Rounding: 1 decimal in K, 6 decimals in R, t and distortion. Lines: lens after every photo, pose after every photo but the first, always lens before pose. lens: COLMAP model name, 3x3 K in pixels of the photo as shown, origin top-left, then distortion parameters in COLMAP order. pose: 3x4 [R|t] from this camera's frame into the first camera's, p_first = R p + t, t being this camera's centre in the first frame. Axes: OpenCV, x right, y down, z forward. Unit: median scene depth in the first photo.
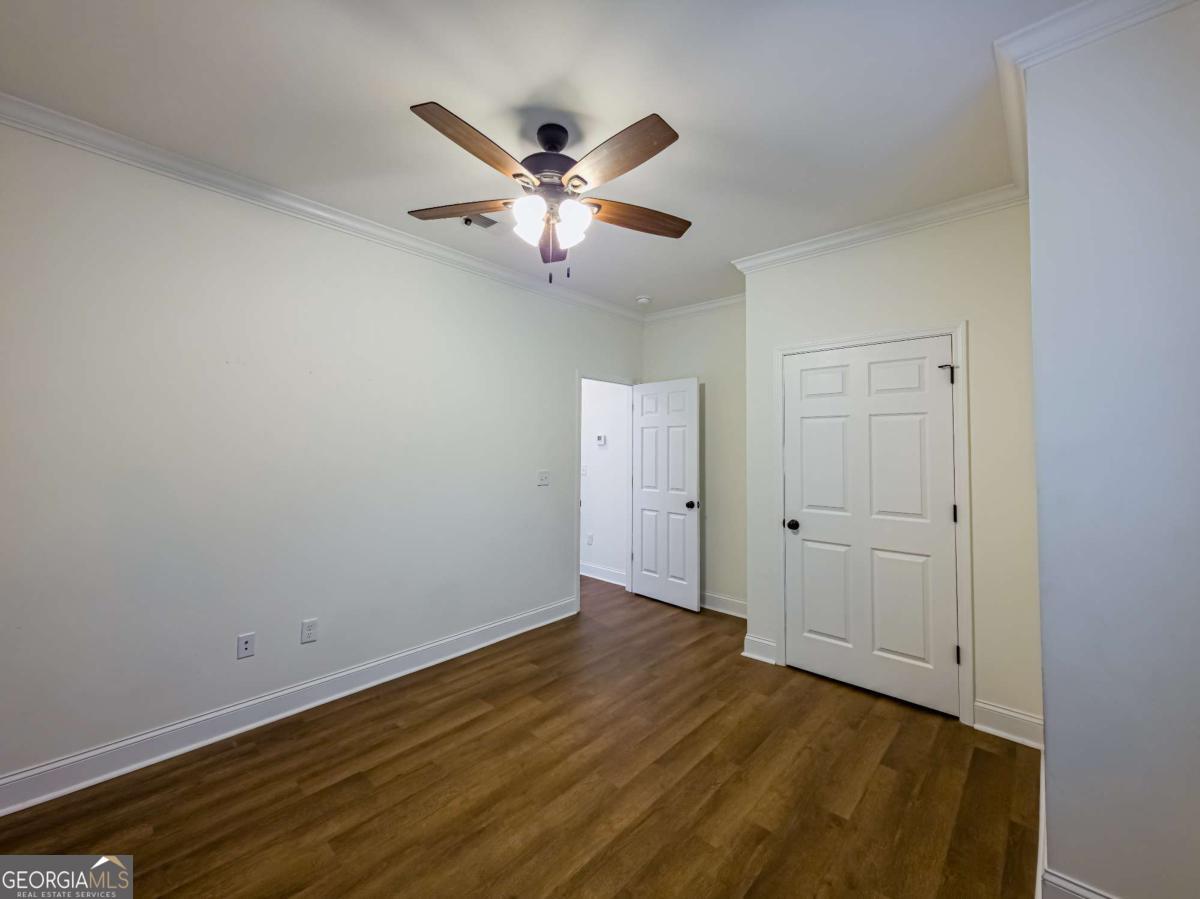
lens RADIAL K [[479.7, 0, 602.5], [0, 479.7, 425.4], [0, 0, 1]] dist [0.000088, 0.000080]
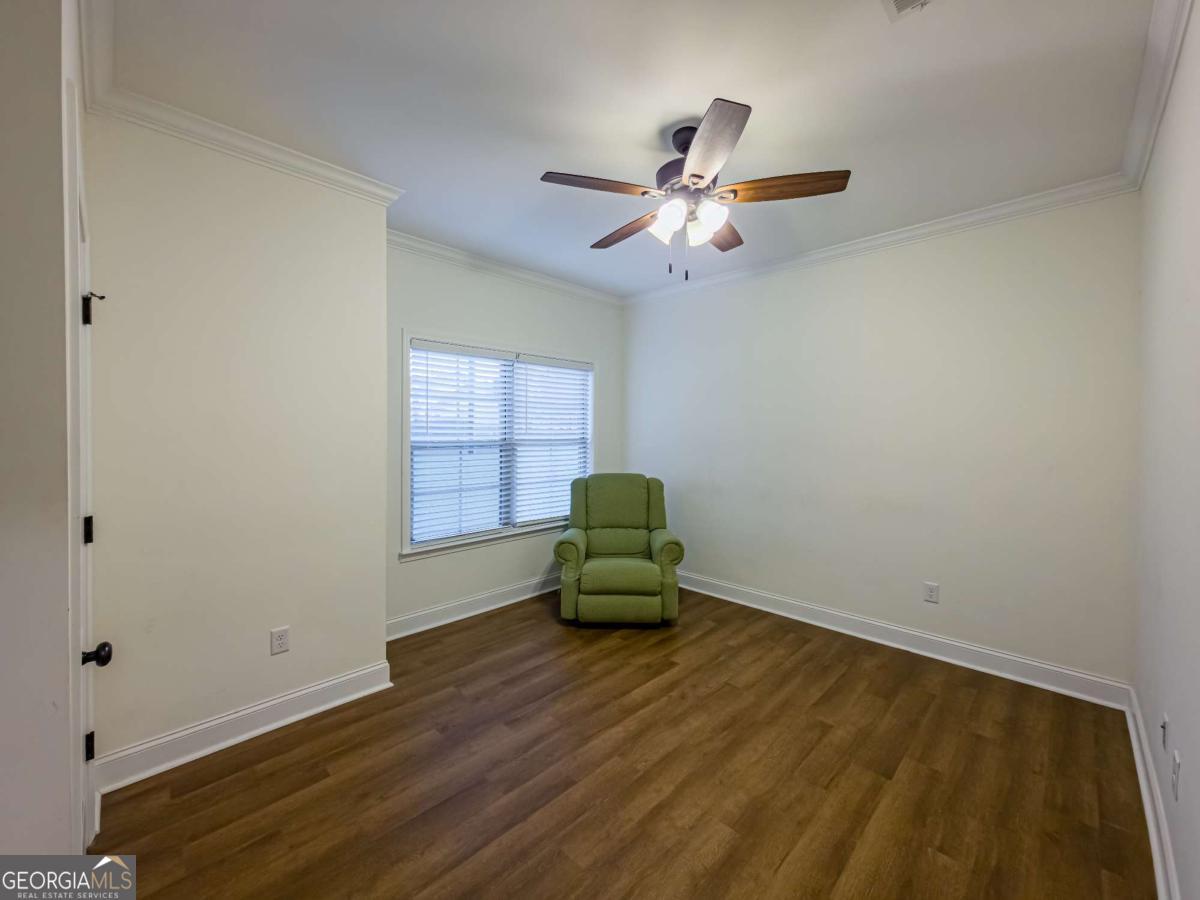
lens RADIAL K [[486.8, 0, 600.5], [0, 486.8, 430.9], [0, 0, 1]] dist [0.000868, 0.000106]
pose [[-0.999349, -0.011878, 0.034057, 0.037574], [-0.013380, 0.998932, -0.044216, 0.078577], [-0.033496, -0.044643, -0.998441, 1.852477]]
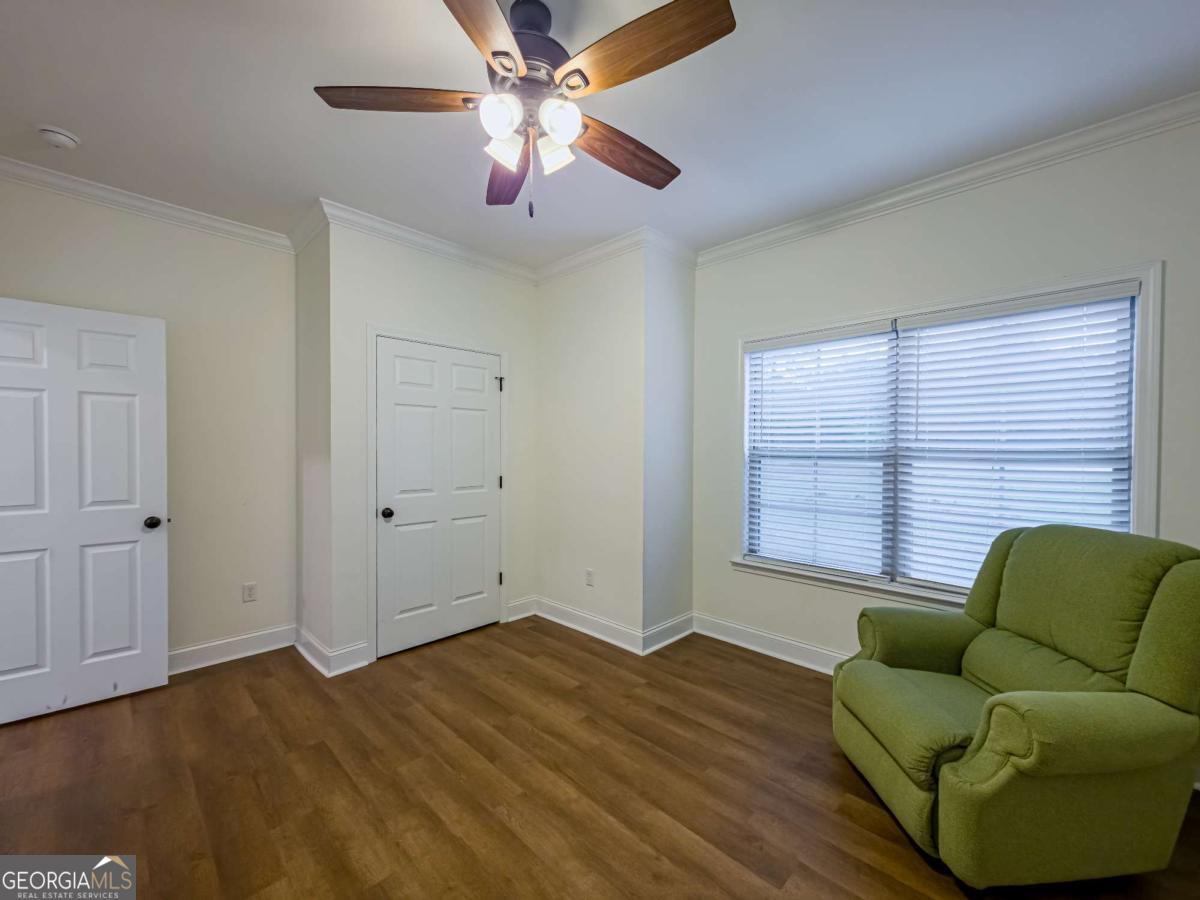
lens RADIAL K [[485.2, 0, 600.0], [0, 485.2, 450.0], [0, 0, 1]] dist [0.001658, 0.000302]
pose [[0.032962, -0.014065, 0.999358, -0.795632], [-0.052038, 0.998521, 0.015770, 0.056988], [-0.998101, -0.052525, 0.032181, 0.752847]]
